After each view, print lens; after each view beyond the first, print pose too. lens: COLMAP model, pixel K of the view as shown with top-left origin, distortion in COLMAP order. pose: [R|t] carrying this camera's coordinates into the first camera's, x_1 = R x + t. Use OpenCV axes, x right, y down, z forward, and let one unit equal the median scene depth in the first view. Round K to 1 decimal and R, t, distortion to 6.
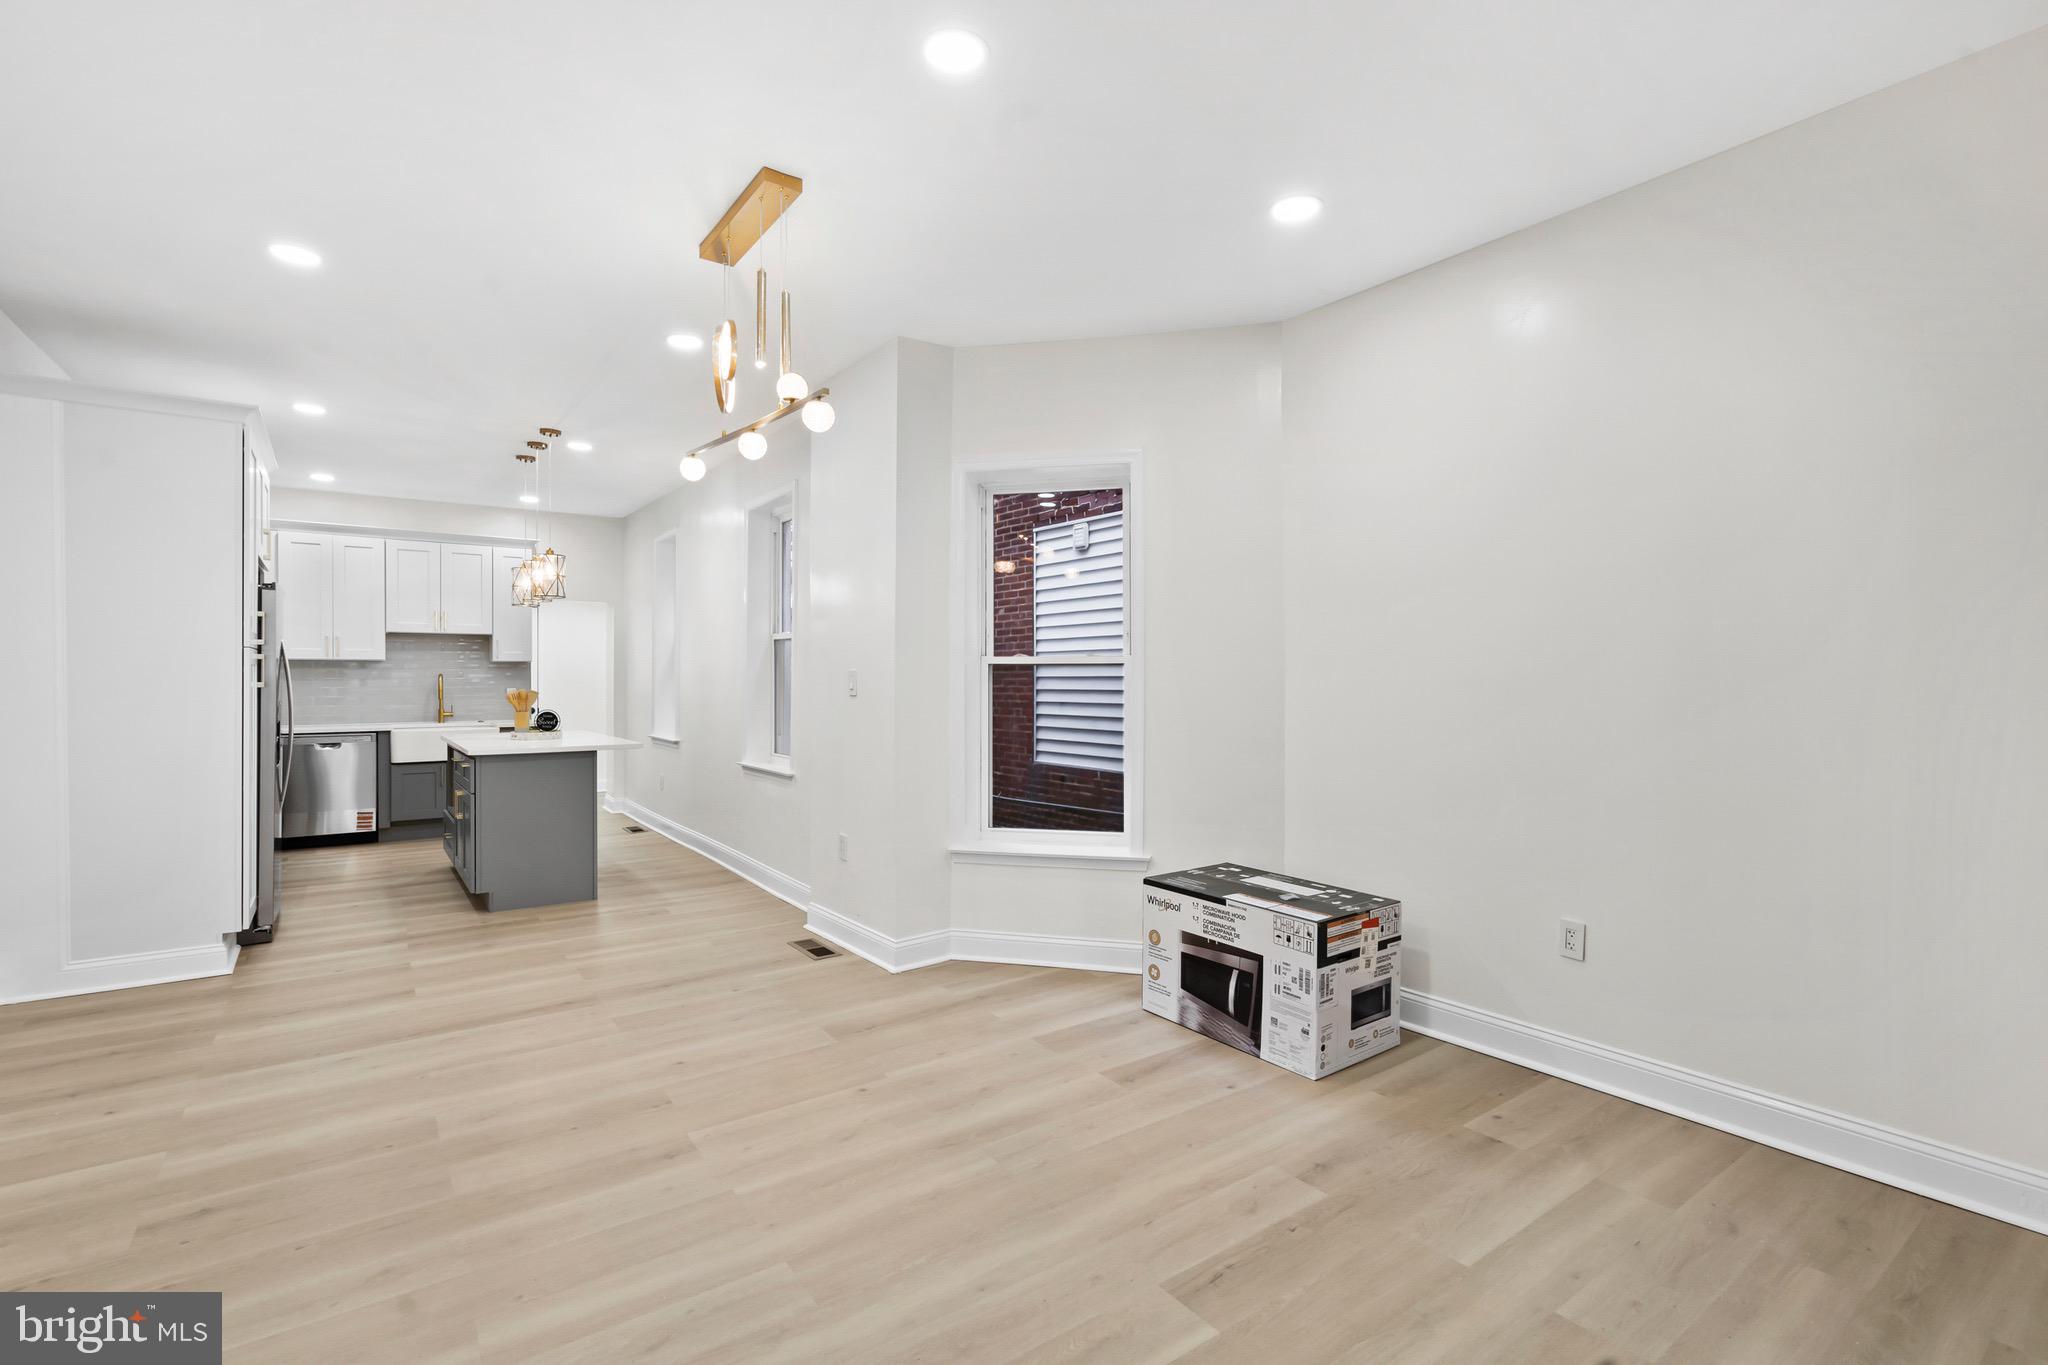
lens RADIAL K [[937.9, 0, 1017.4], [0, 937.9, 651.3], [0, 0, 1]] dist [-0.003106, 0.000273]
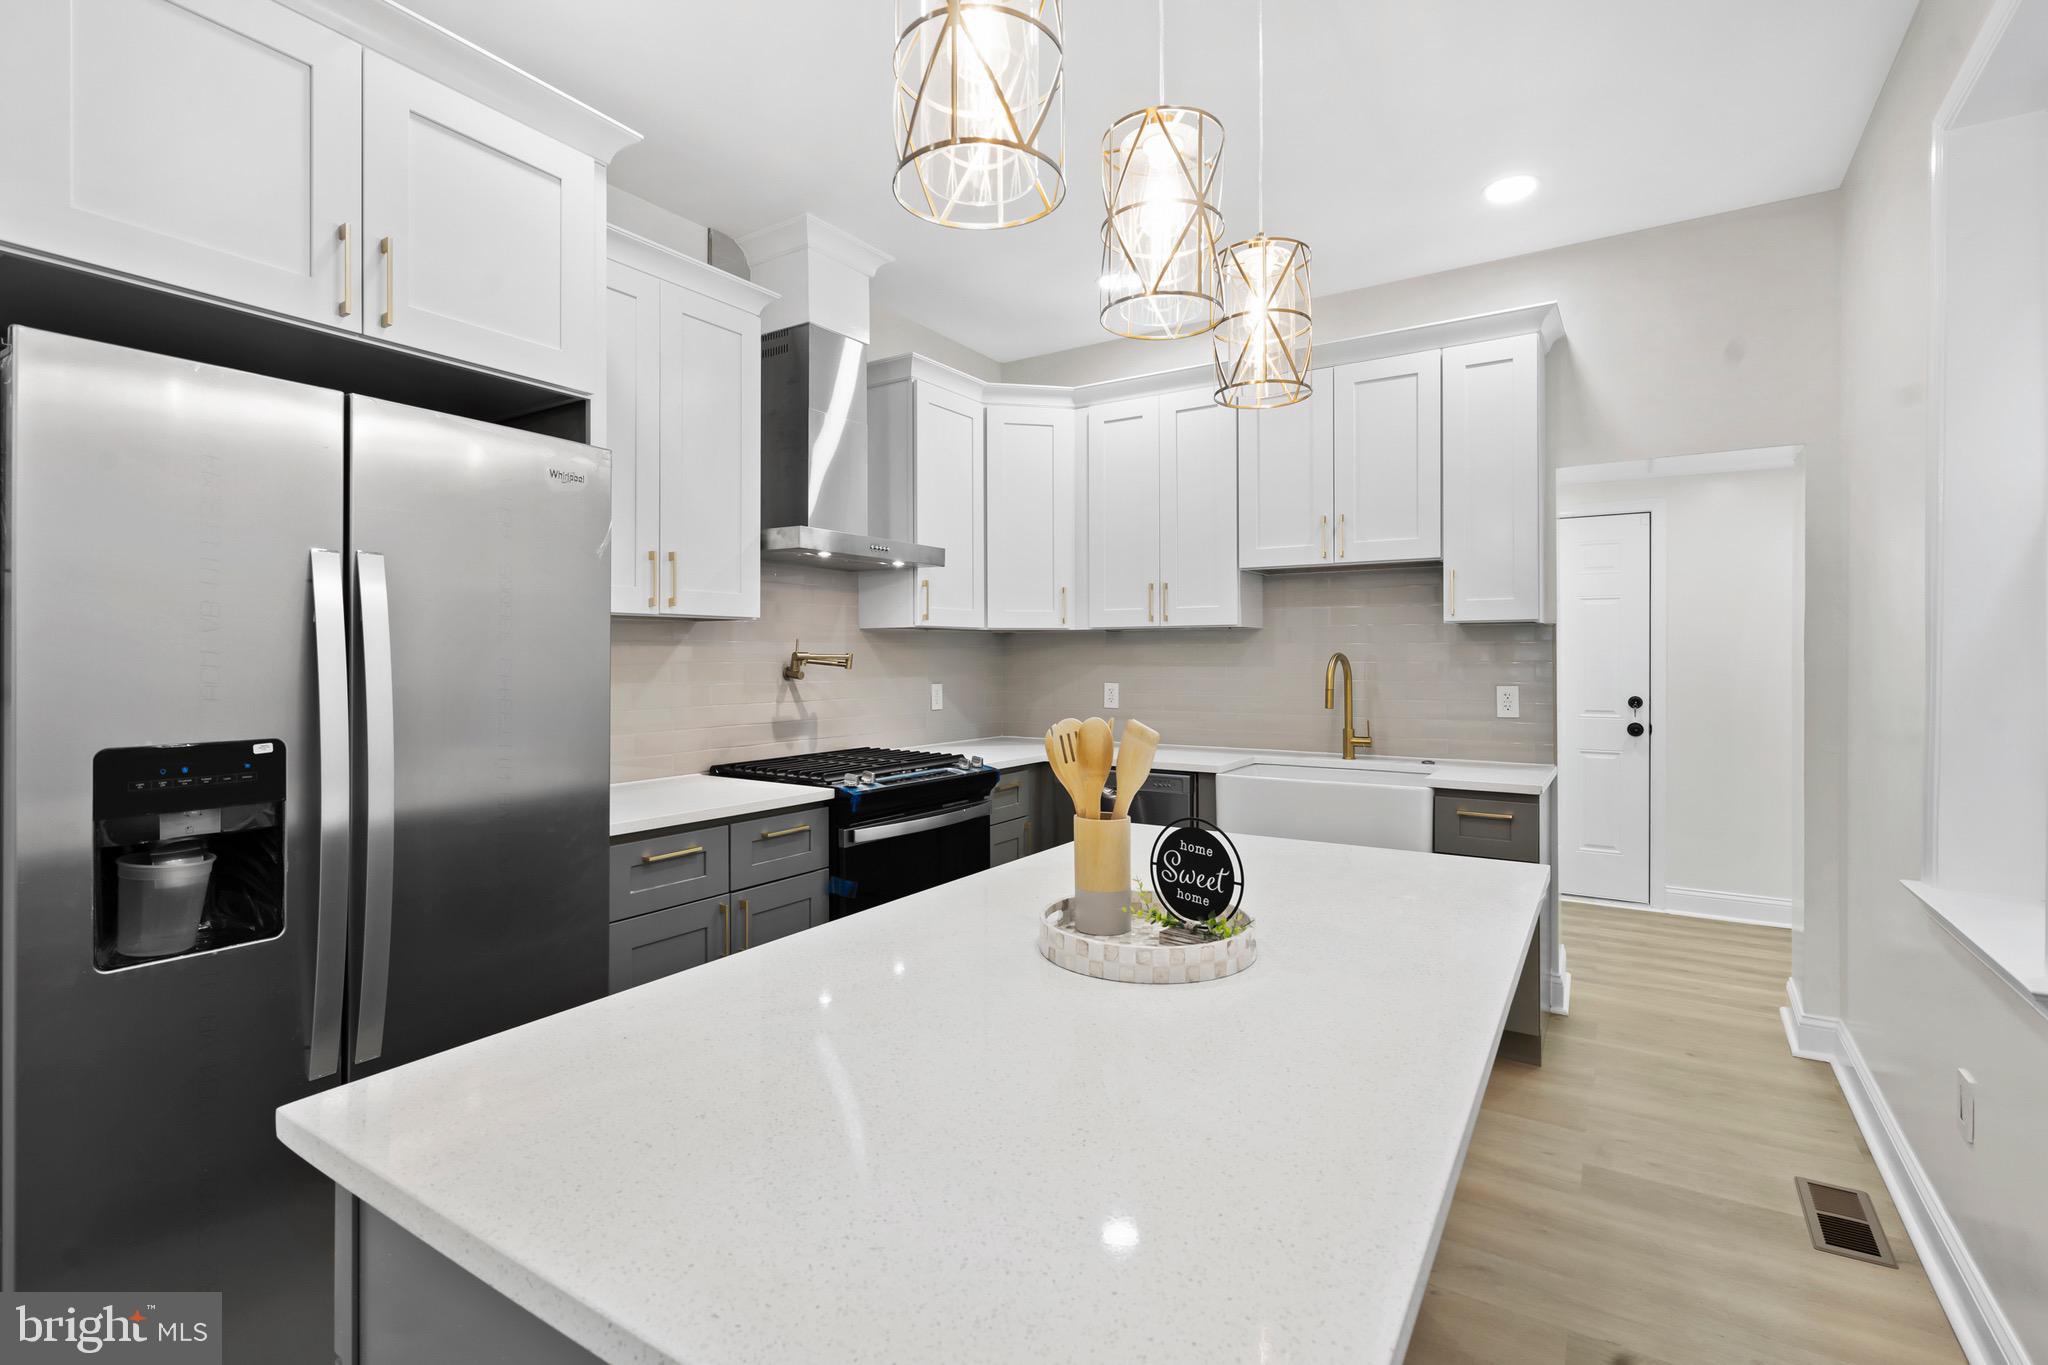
lens RADIAL K [[937.9, 0, 1017.4], [0, 937.9, 651.3], [0, 0, 1]] dist [-0.003106, 0.000273]
pose [[0.373069, 0.005357, -0.927788, -0.267387], [0.026211, 0.999523, 0.016311, 0.012747], [0.927433, -0.030403, 0.372751, 0.732609]]
